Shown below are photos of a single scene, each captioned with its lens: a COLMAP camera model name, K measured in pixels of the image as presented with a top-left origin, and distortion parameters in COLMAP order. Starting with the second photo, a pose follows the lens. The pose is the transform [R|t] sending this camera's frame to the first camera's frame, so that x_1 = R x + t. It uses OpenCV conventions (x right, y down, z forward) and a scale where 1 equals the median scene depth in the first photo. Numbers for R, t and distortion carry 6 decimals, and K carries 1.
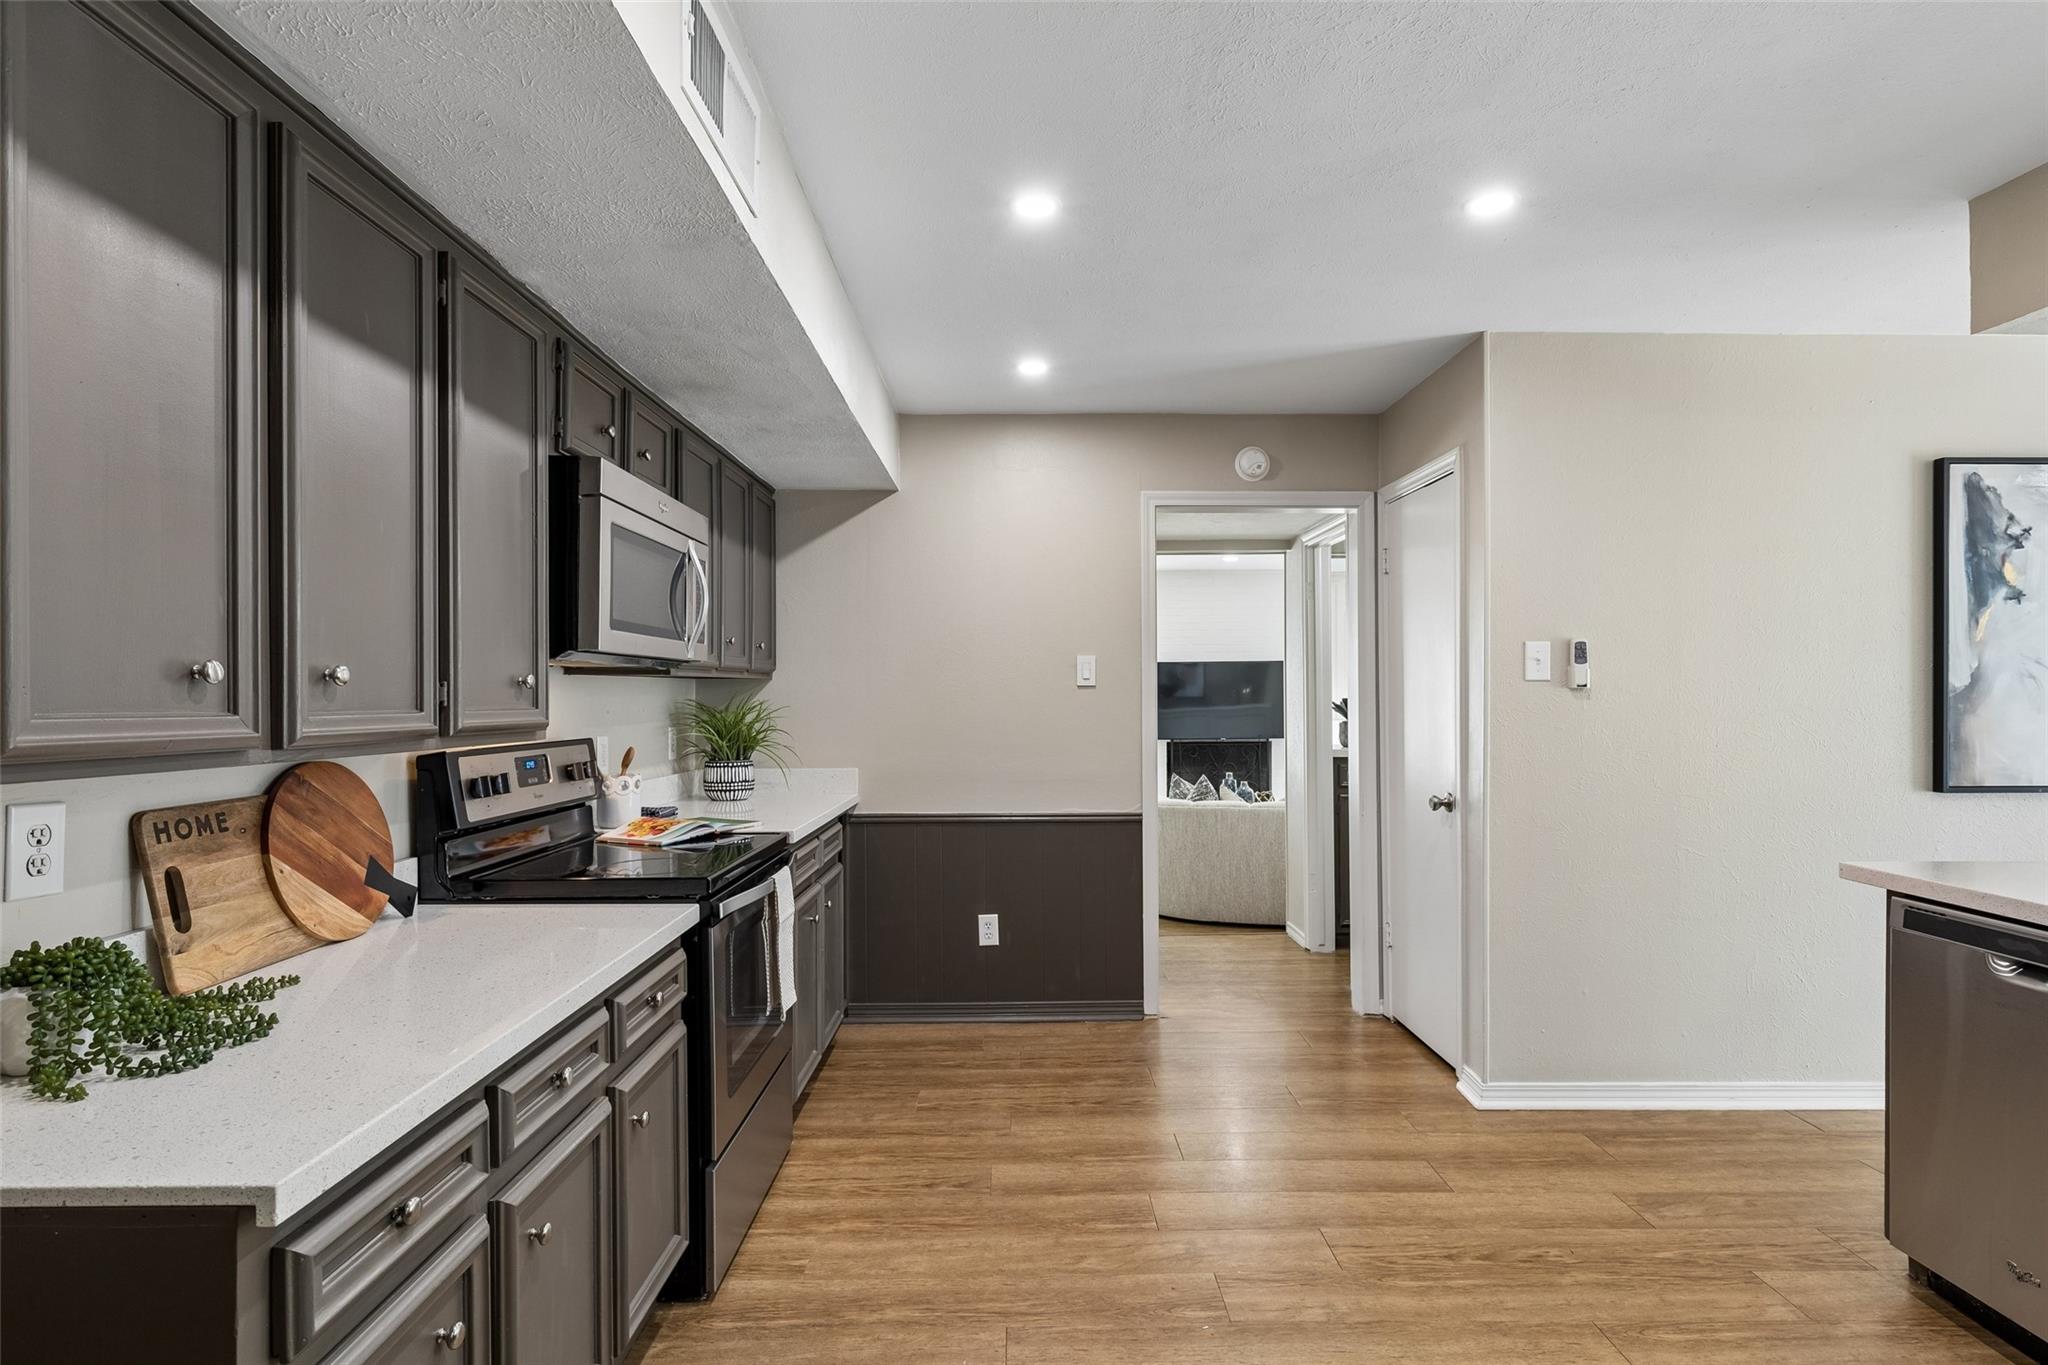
lens RADIAL K [[1014.0, 0, 1023.6], [0, 1014.0, 691.0], [0, 0, 1]] dist [0.005252, -0.000412]
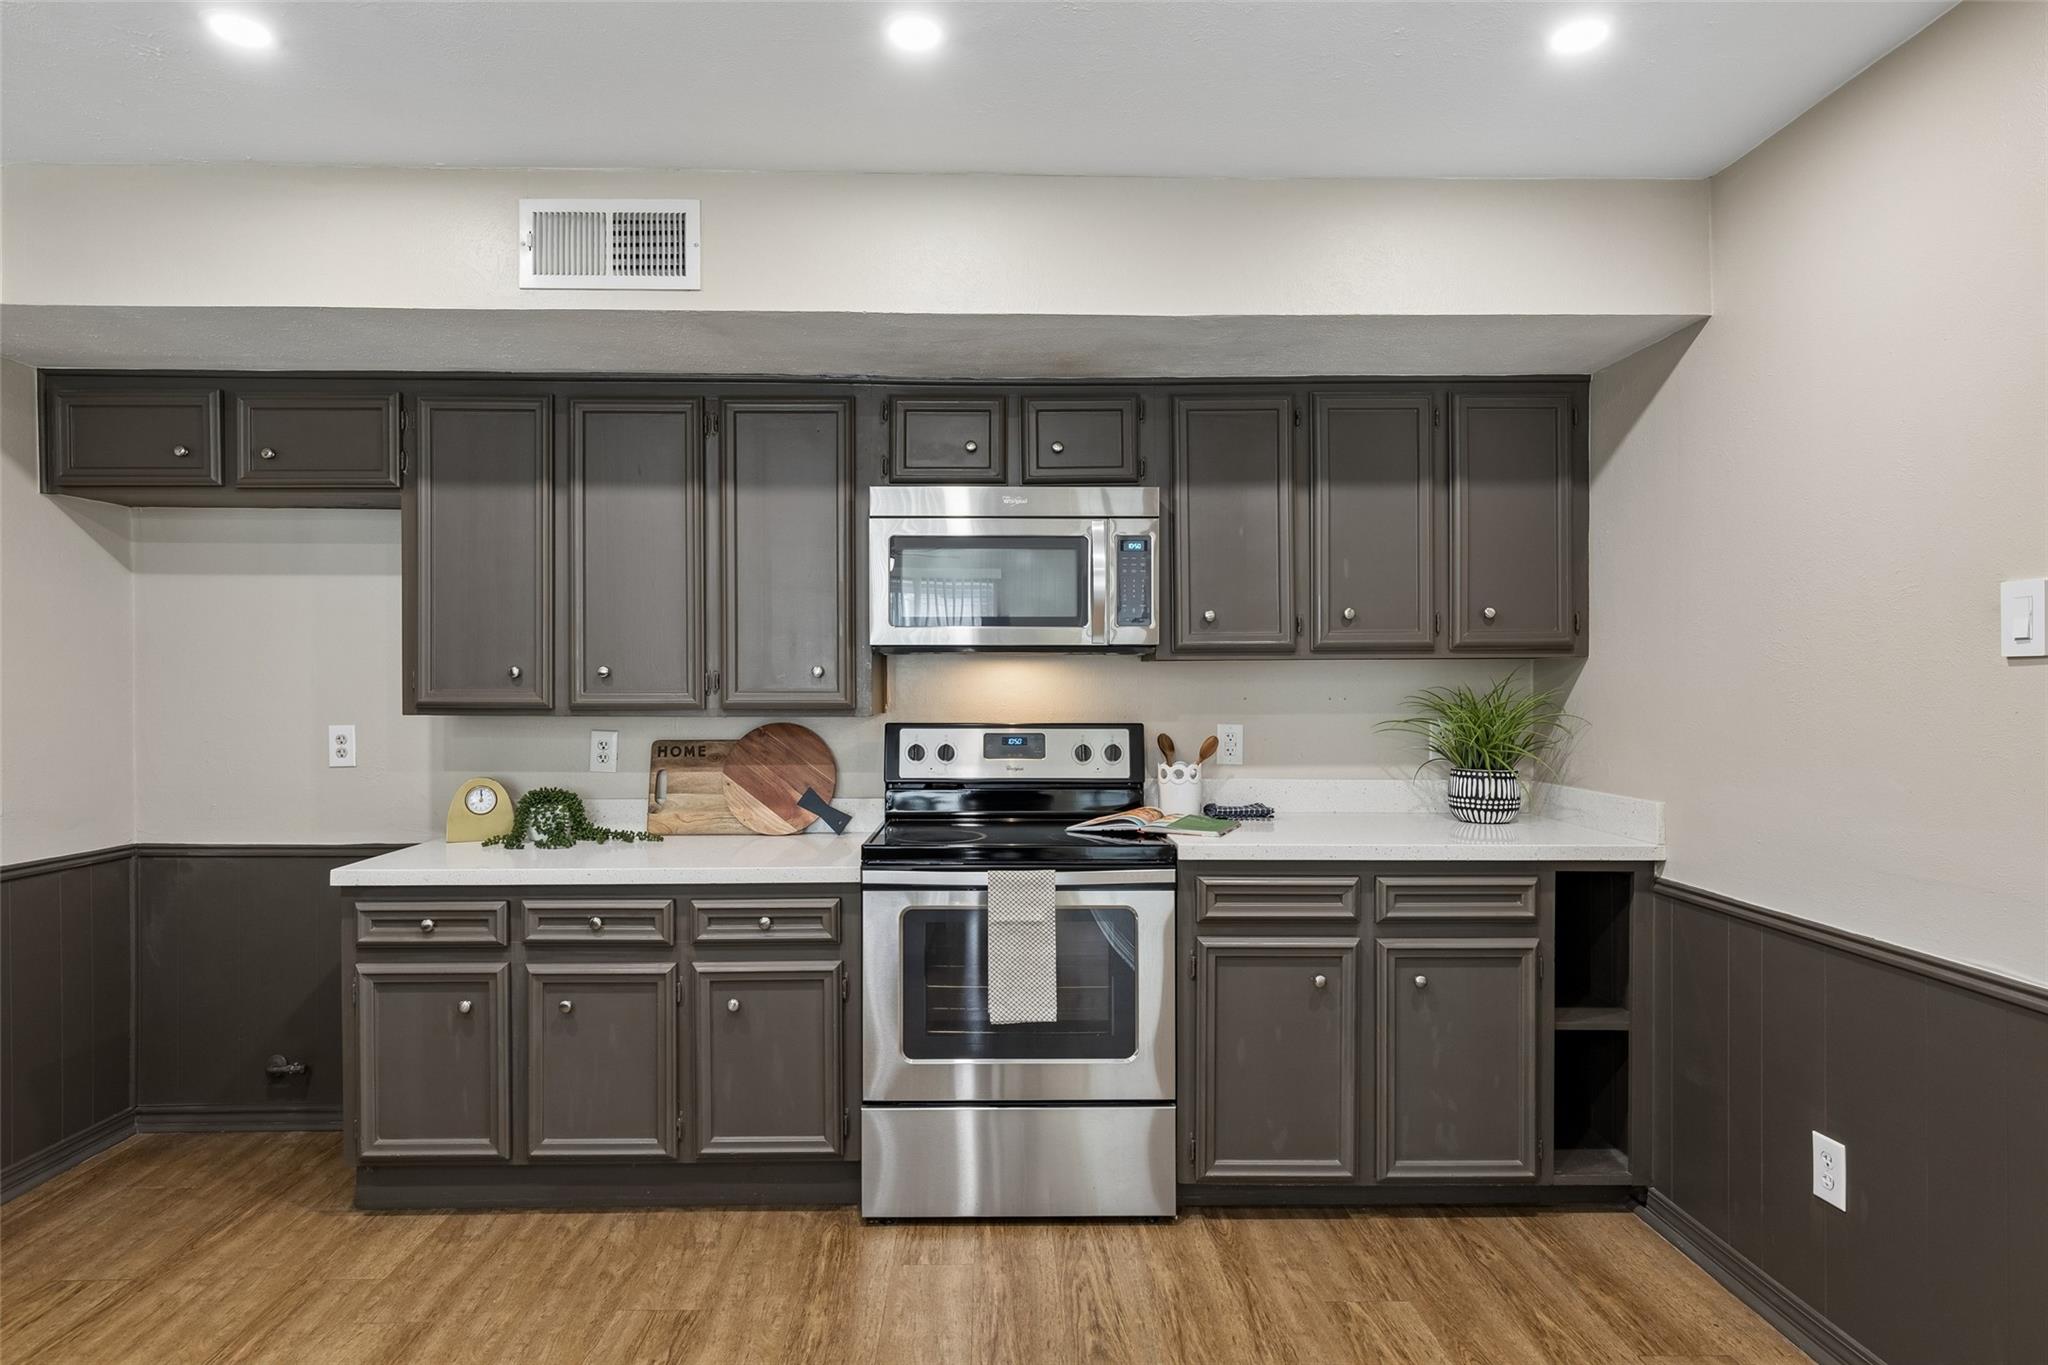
lens RADIAL K [[1104.1, 0, 1030.7], [0, 1104.1, 681.2], [0, 0, 1]] dist [-0.000830, 0.000241]
pose [[0.024557, 0.000900, -0.999698, 0.628119], [0.004996, 0.999987, 0.001023, 0.002090], [0.999686, -0.005020, 0.024552, 0.800253]]
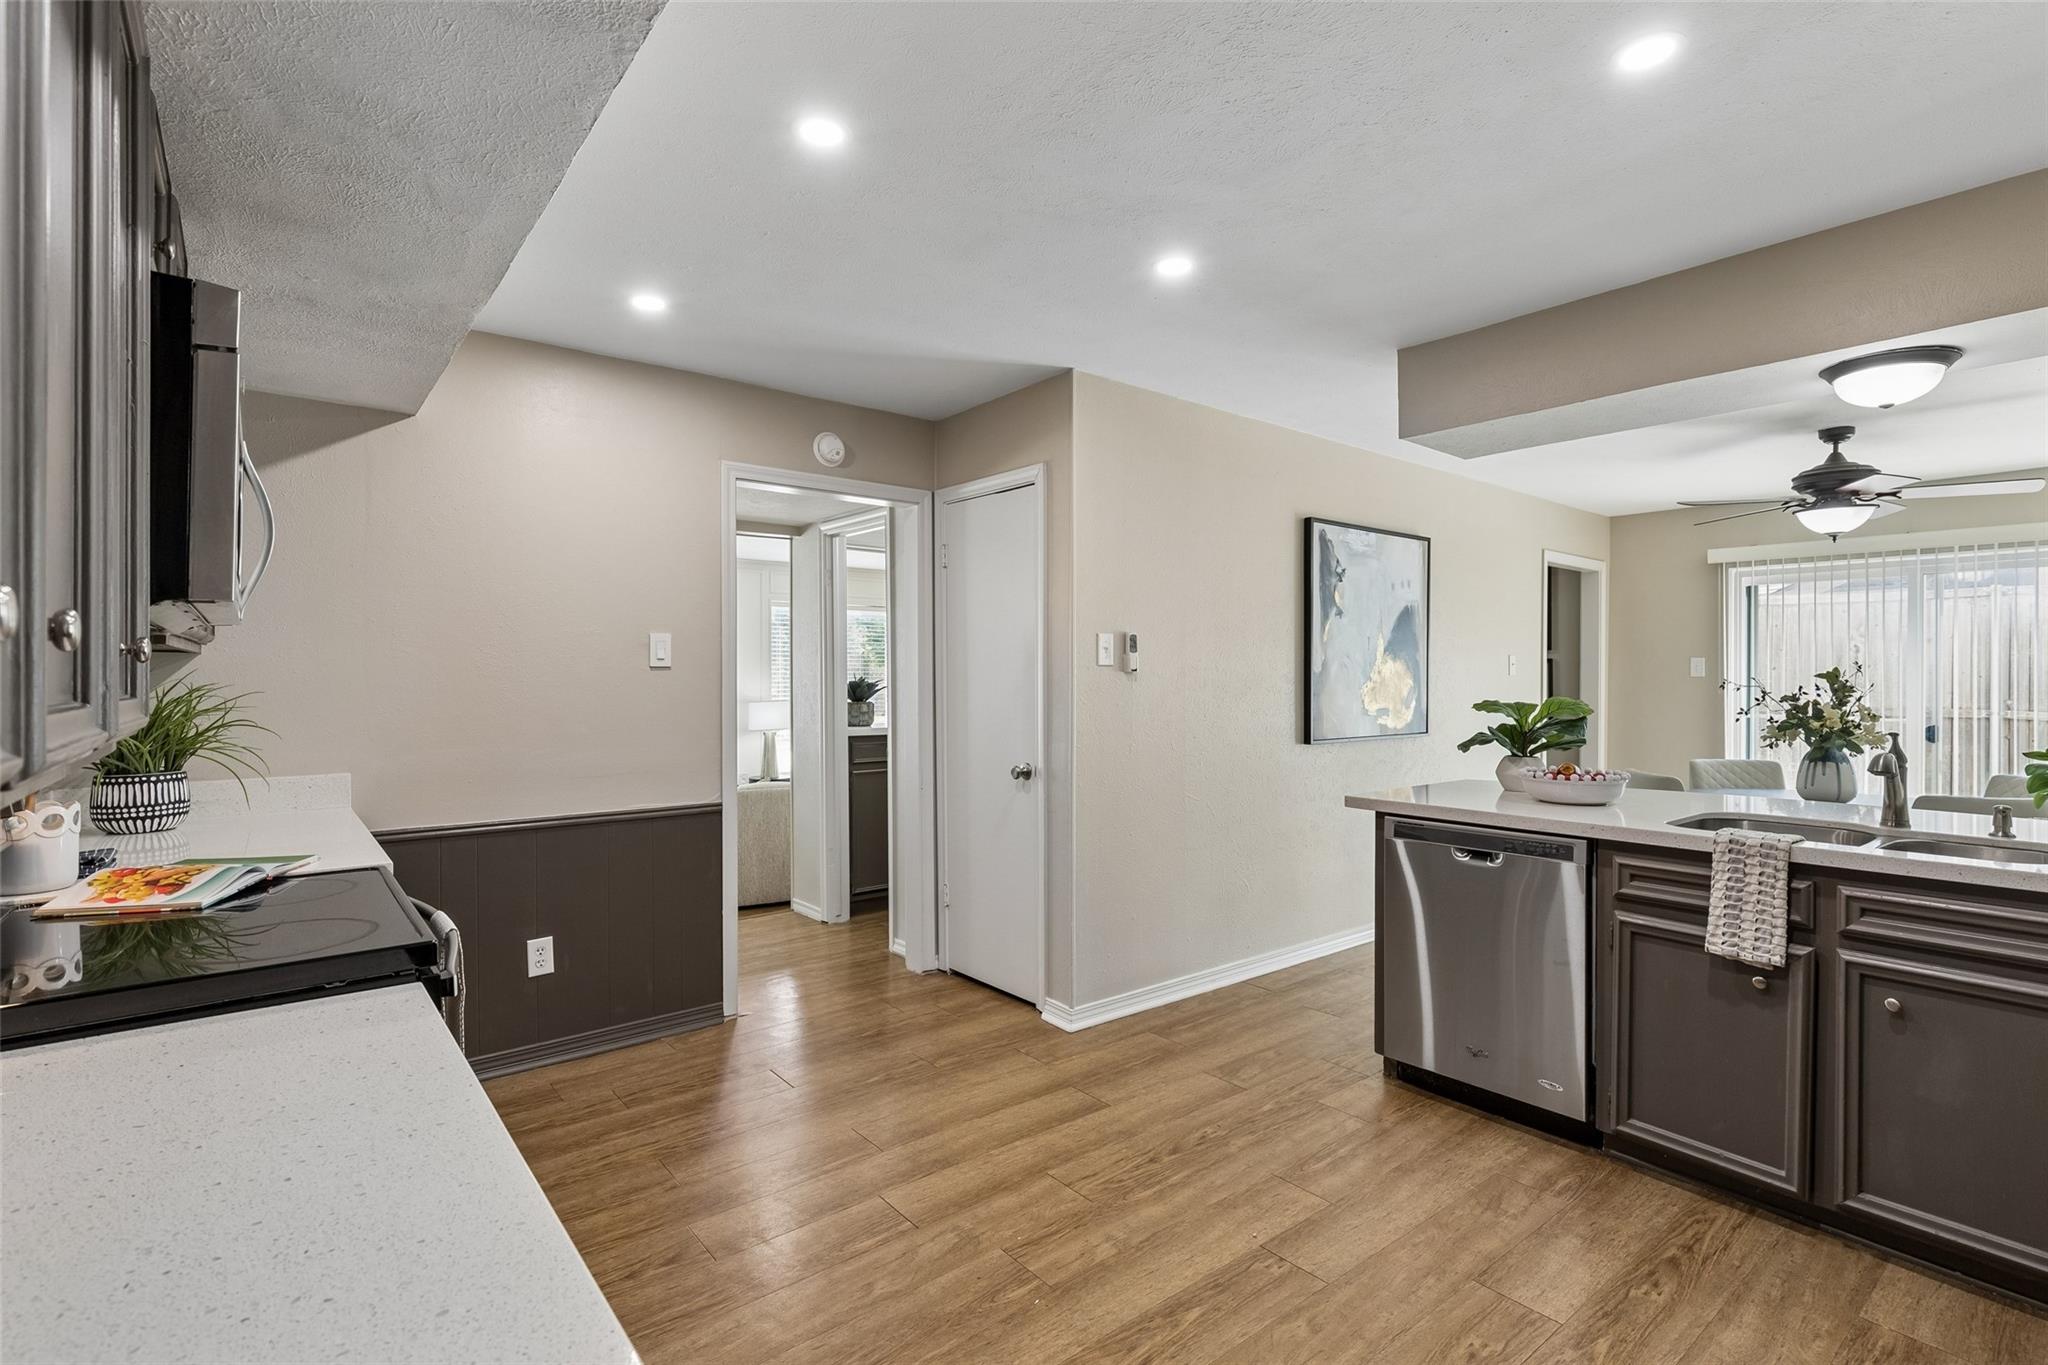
lens RADIAL K [[957.8, 0, 1025.3], [0, 957.8, 669.7], [0, 0, 1]] dist [0.002088, -0.000718]
pose [[0.785534, 0.006848, 0.618781, -0.278225], [-0.003863, 0.999974, -0.006163, 0.001886], [-0.618807, 0.002450, 0.785539, 0.167606]]
